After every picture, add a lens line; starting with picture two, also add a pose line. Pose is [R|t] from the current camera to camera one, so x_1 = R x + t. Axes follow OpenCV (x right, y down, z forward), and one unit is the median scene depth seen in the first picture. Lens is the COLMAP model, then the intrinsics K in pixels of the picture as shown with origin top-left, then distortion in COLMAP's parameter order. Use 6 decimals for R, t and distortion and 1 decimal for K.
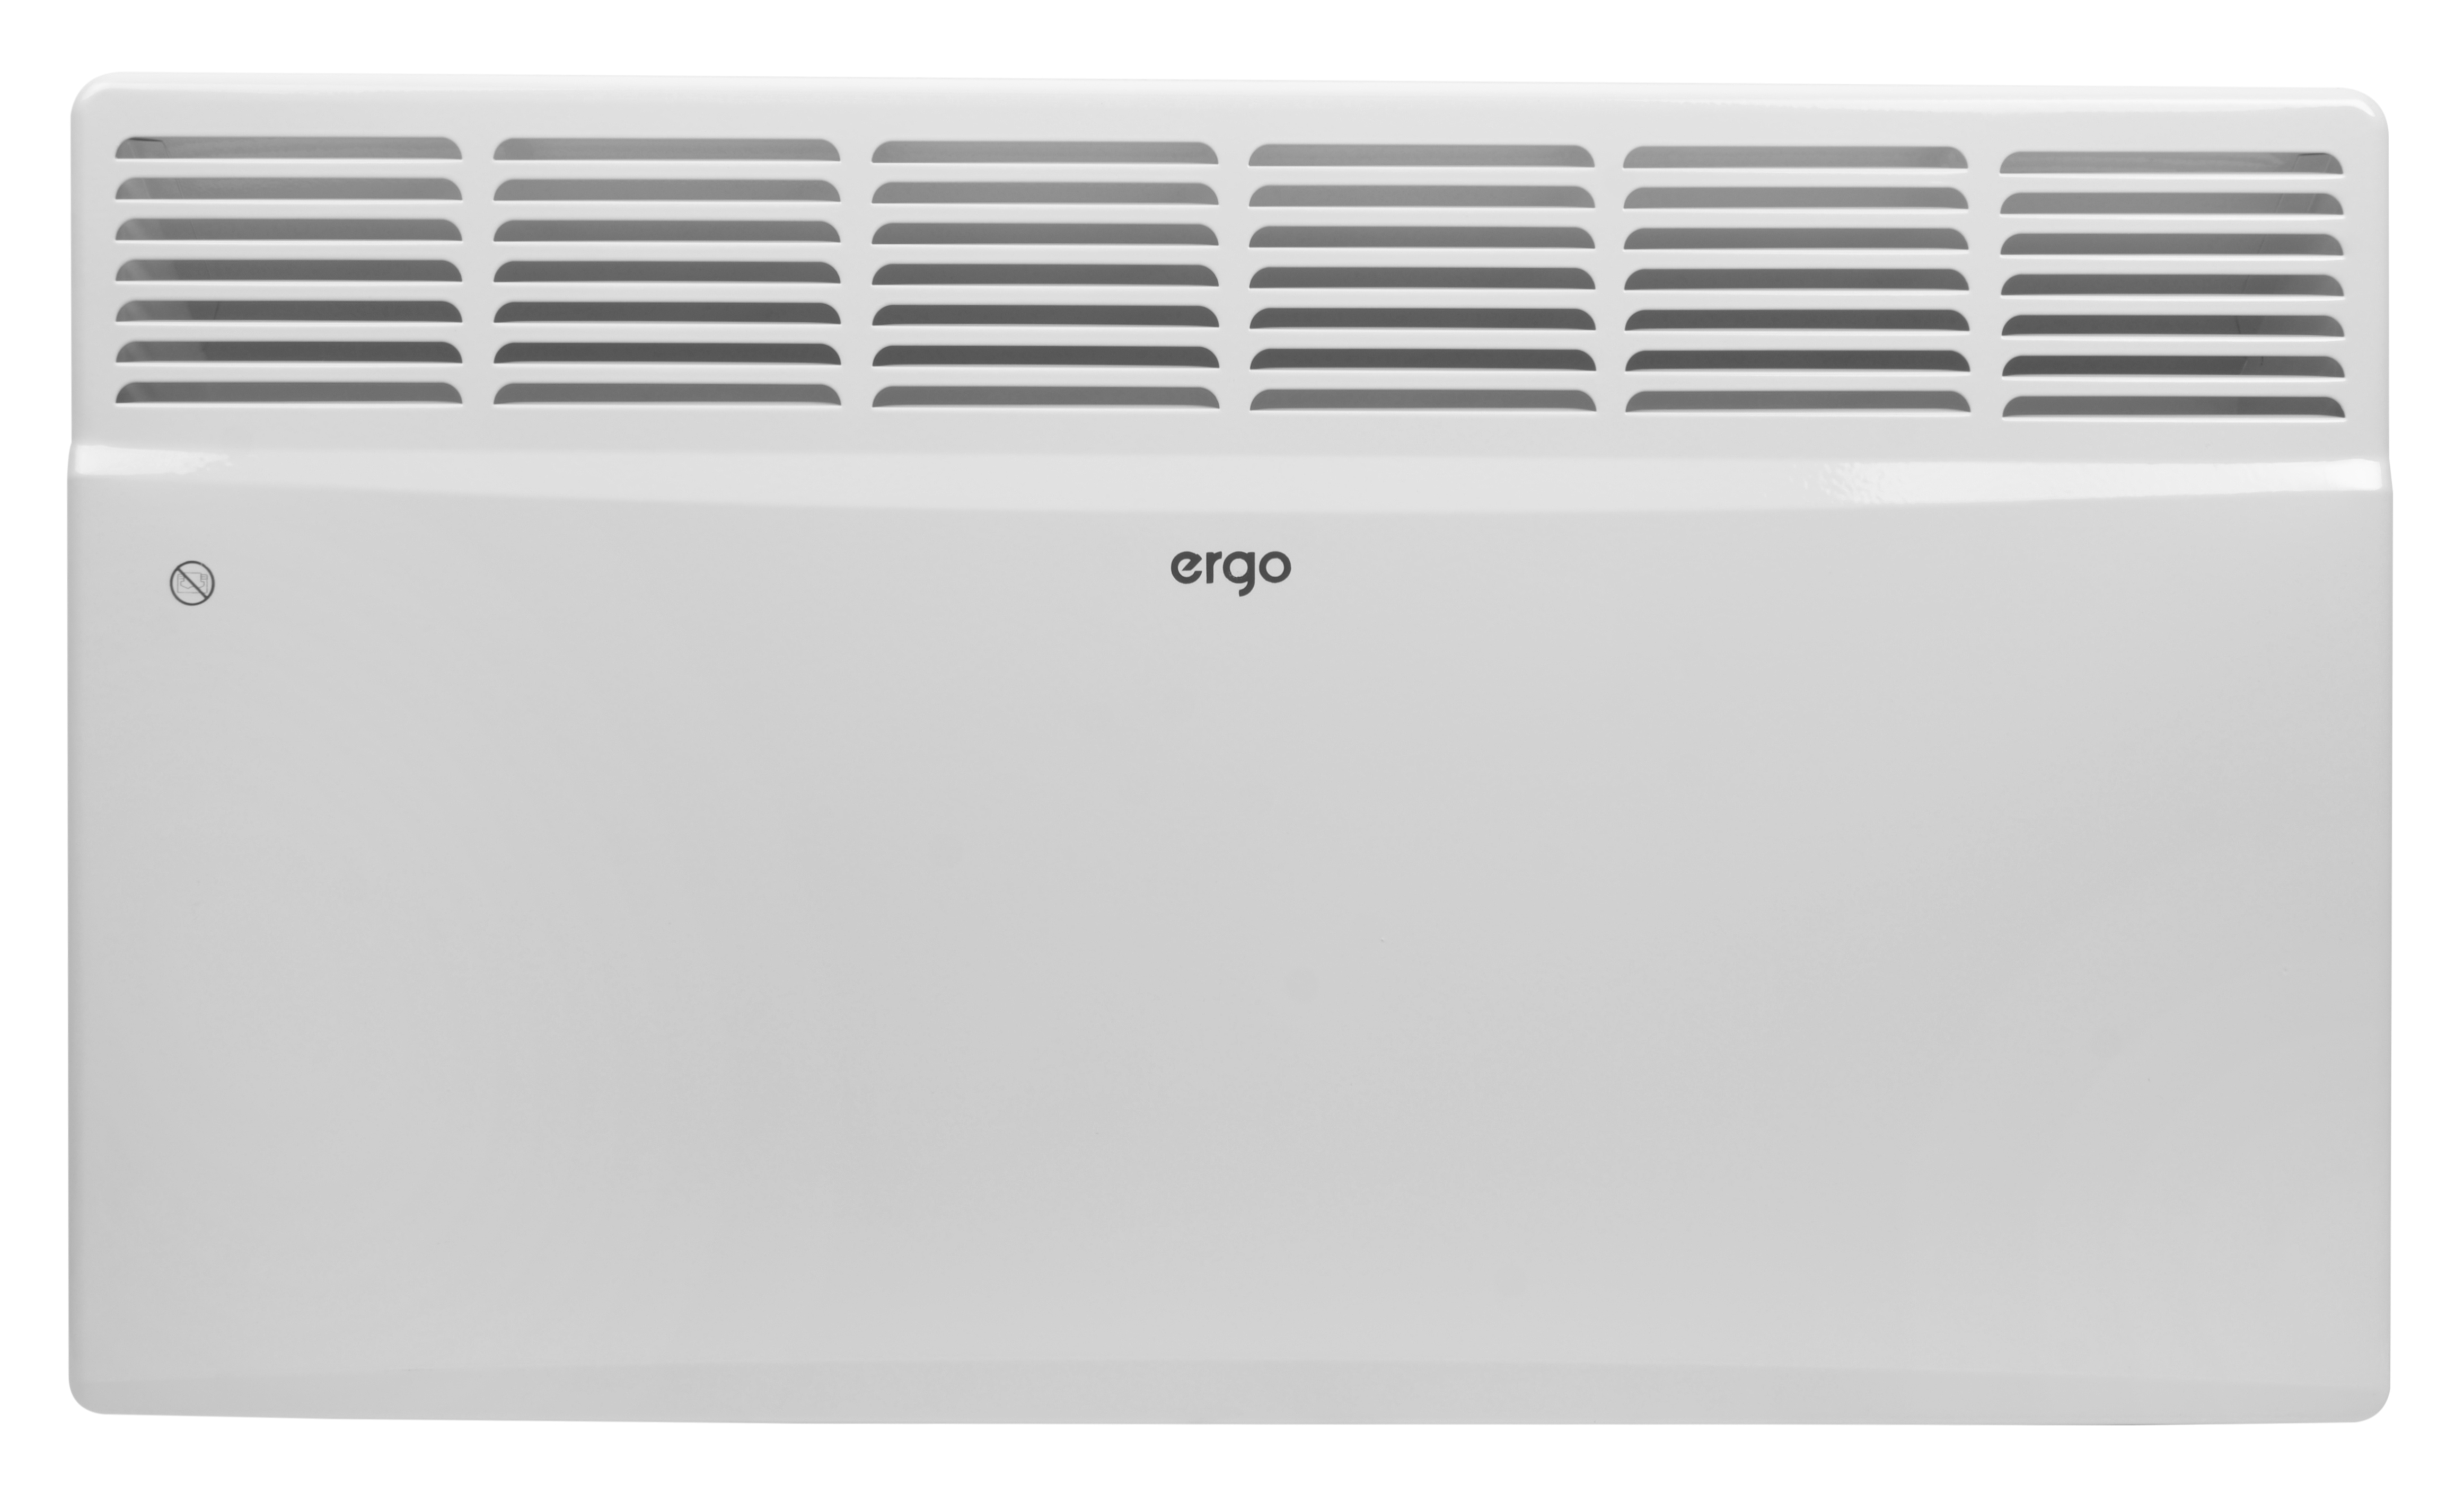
lens RADIAL K [[3524.6, 0, 1124.0], [0, 3524.6, 934.4], [0, 0, 1]] dist [-0.003420, 0.000000]
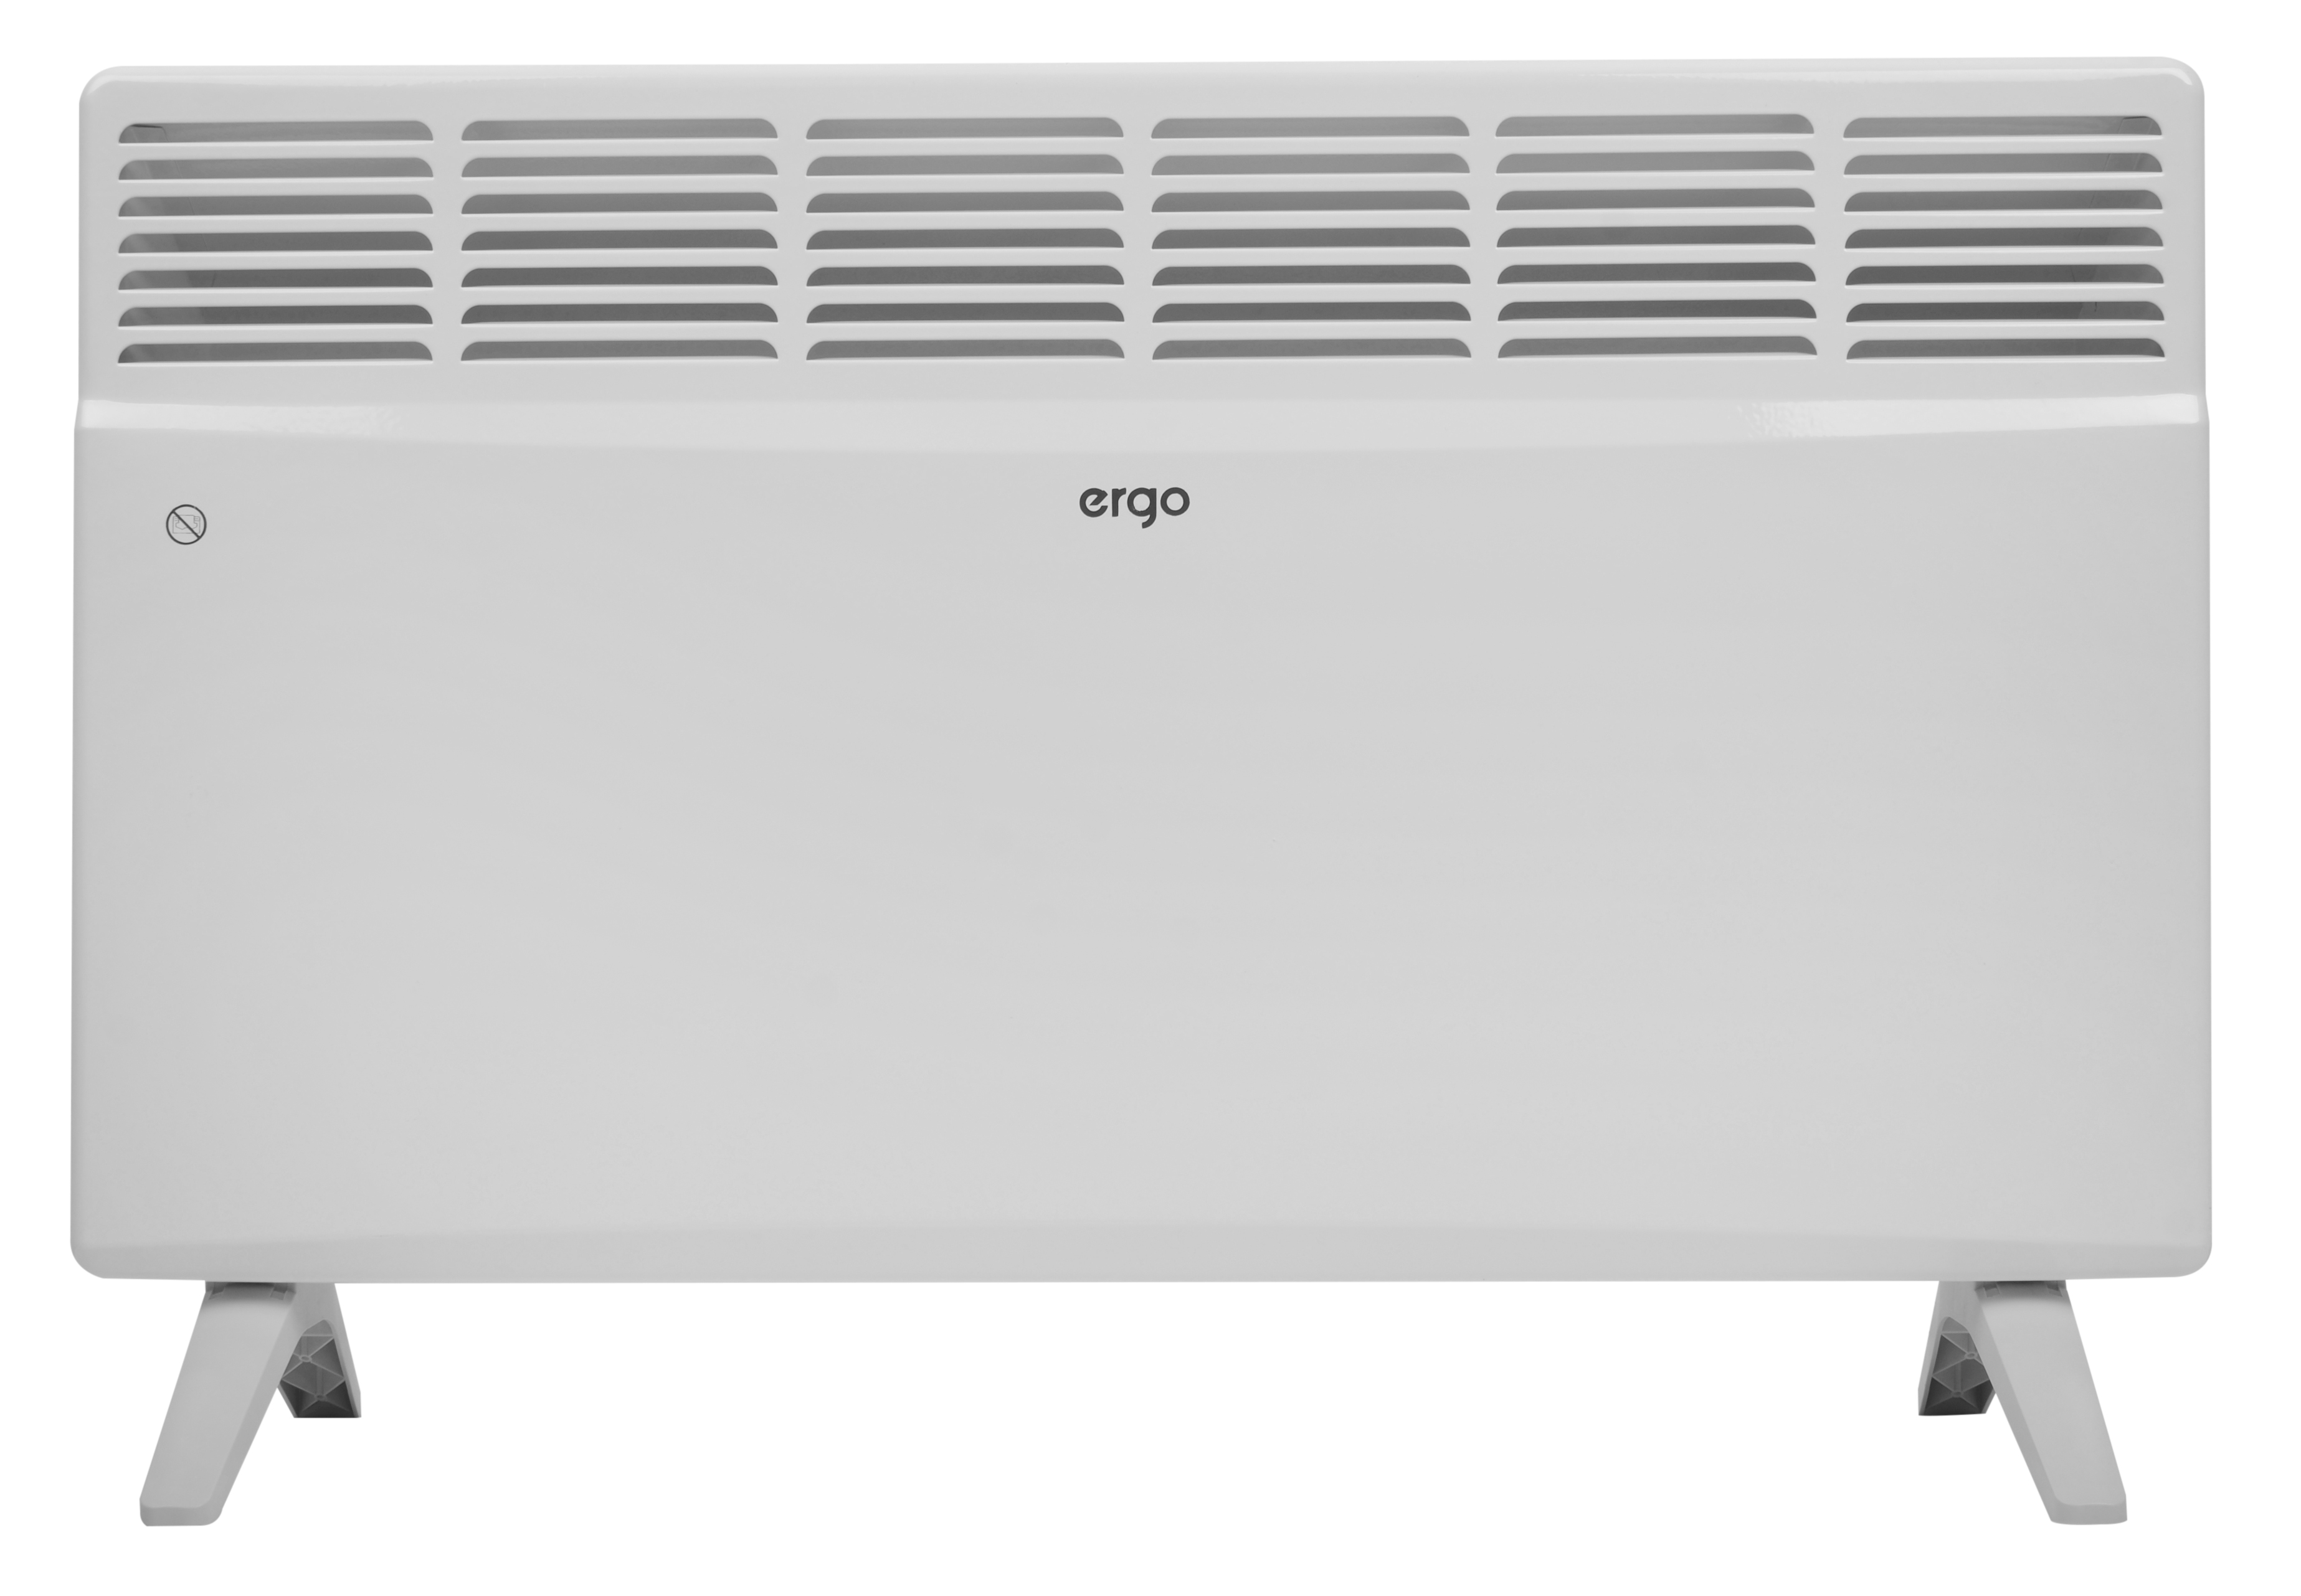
lens RADIAL K [[3228.8, 0, 1041.5], [0, 3228.8, 728.1], [0, 0, 1]] dist [-0.004827, 0.000000]
pose [[0.999578, -0.005982, -0.028415, 0.028592], [0.004999, 0.999391, -0.034530, 0.000243], [0.028604, 0.034374, 0.999000, -0.000116]]
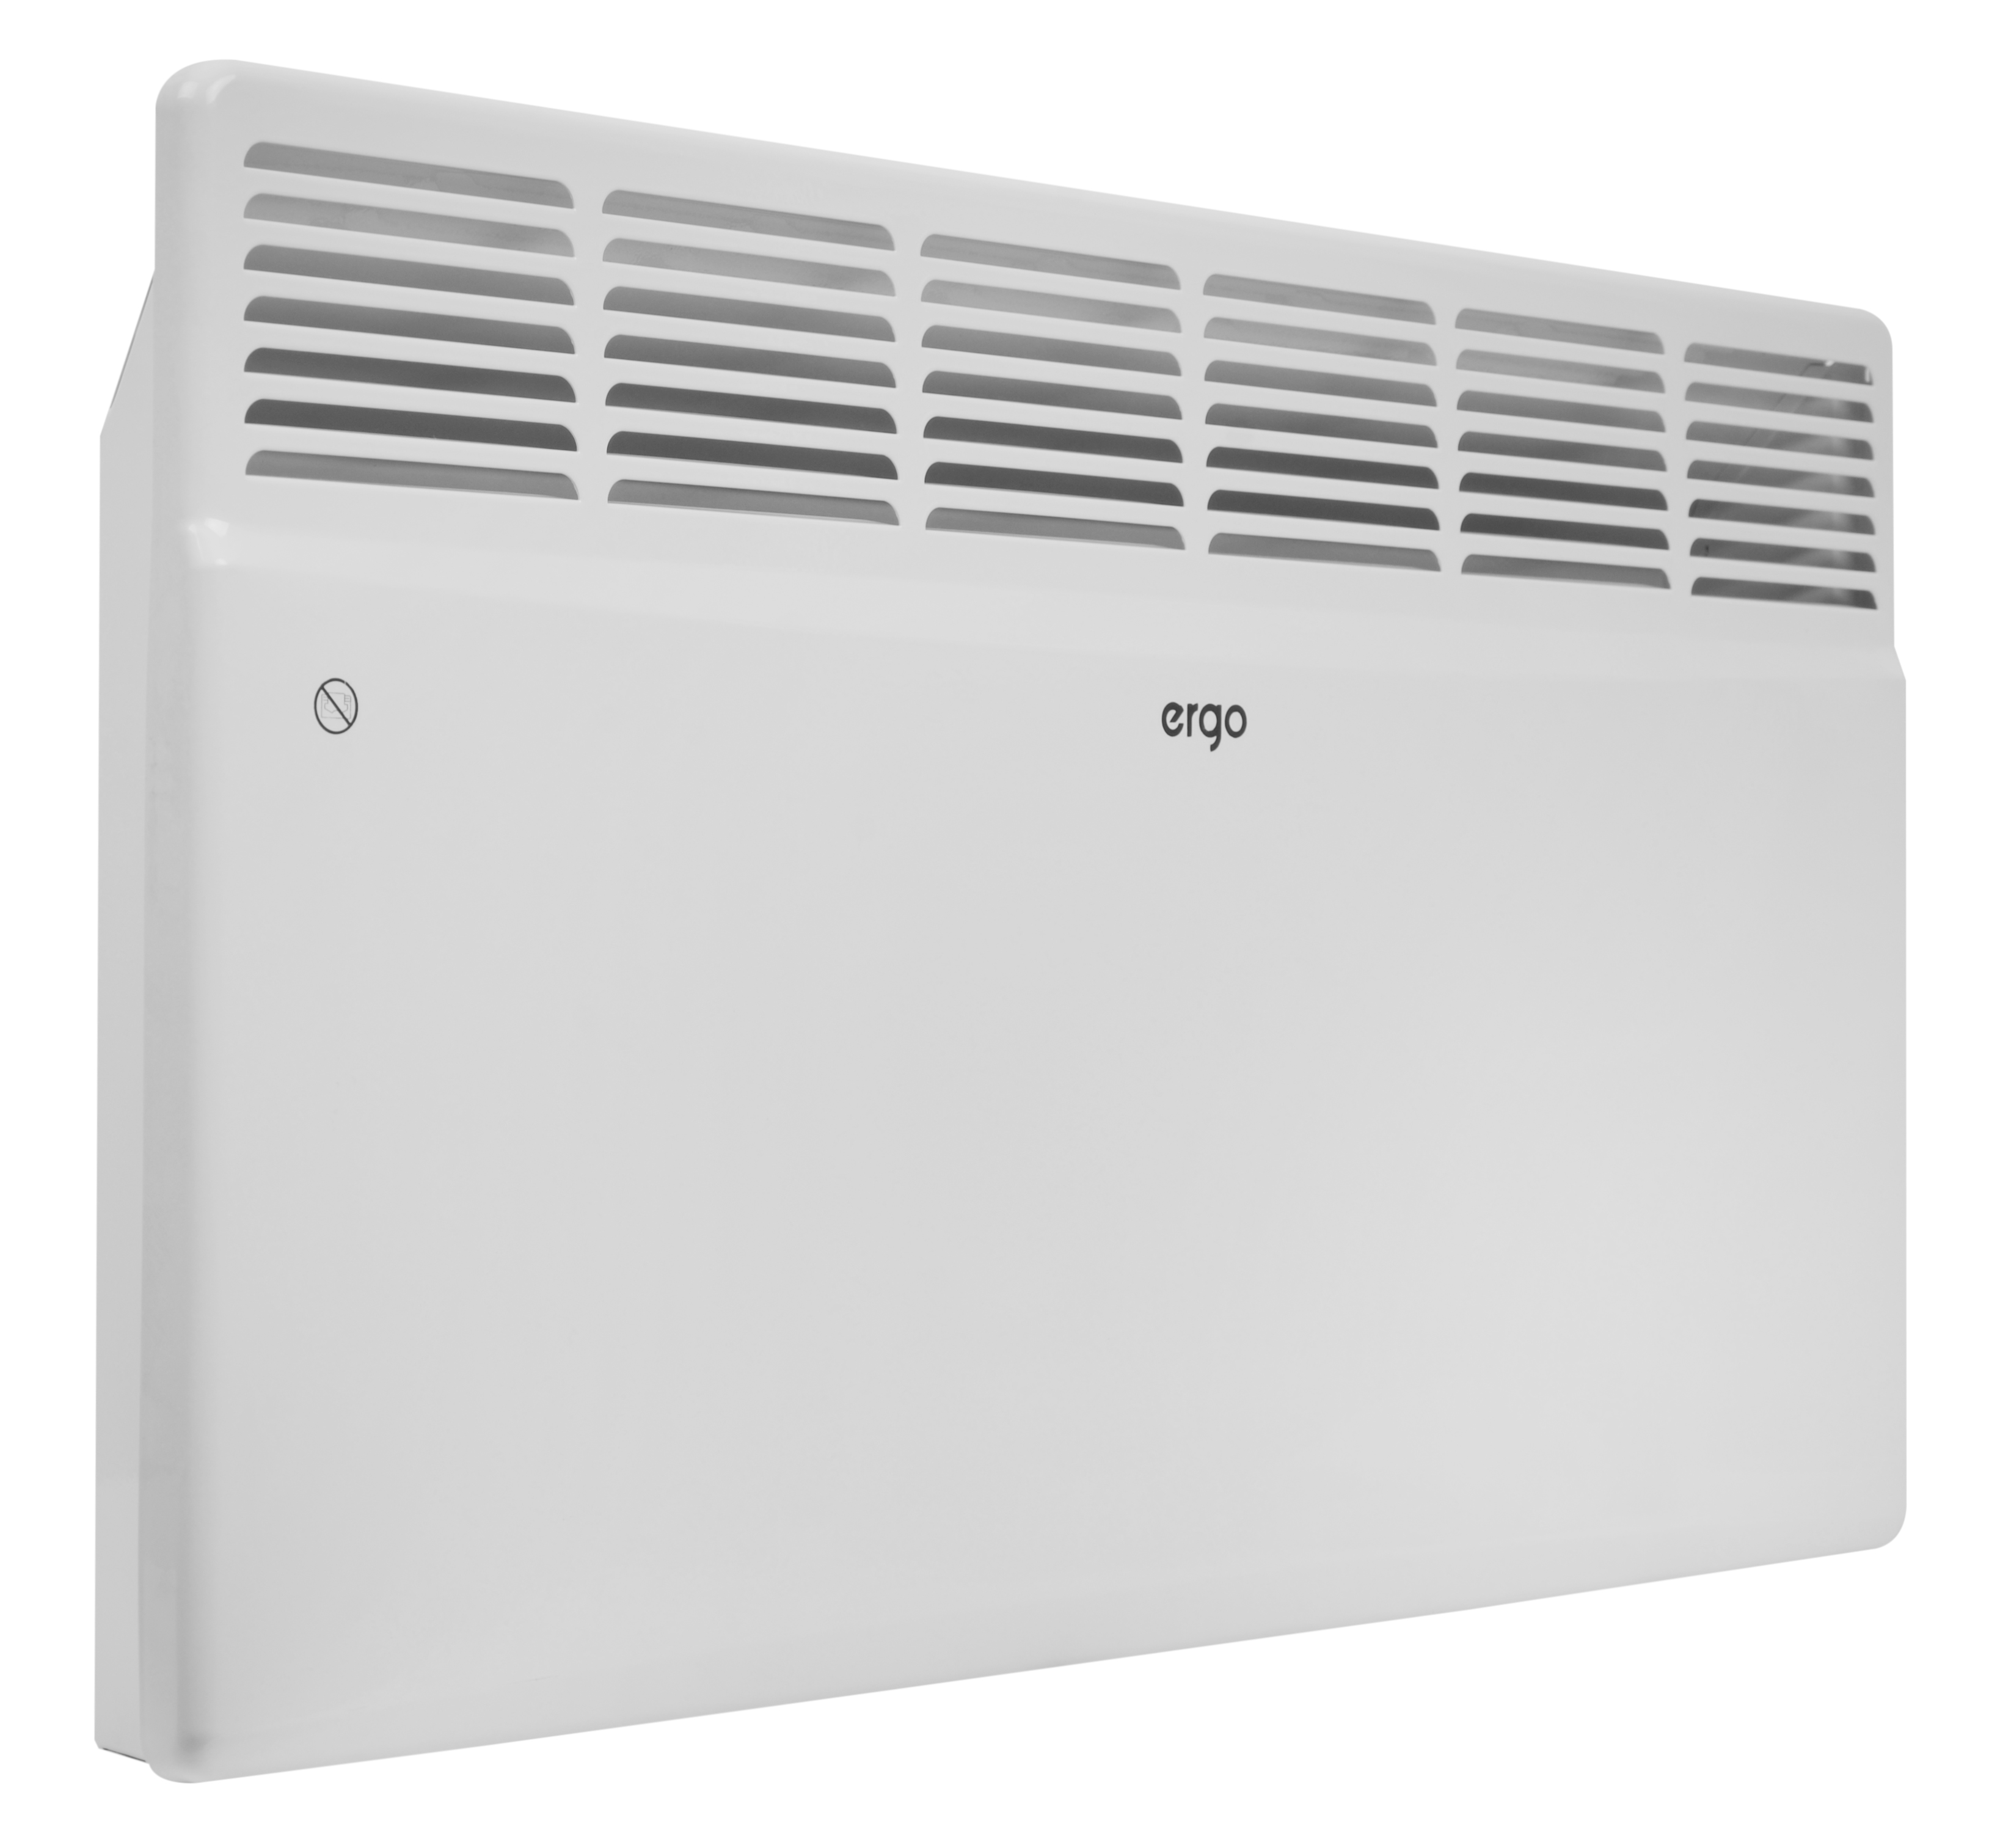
lens RADIAL K [[5729.3, 0, 1001.4], [0, 5729.3, 925.2], [0, 0, 1]] dist [-0.111519, 0.000000]
pose [[0.681140, 0.000252, 0.732153, -1.140979], [0.029065, 0.999202, -0.027384, -0.010405], [-0.731576, 0.039932, 0.680589, 0.009241]]
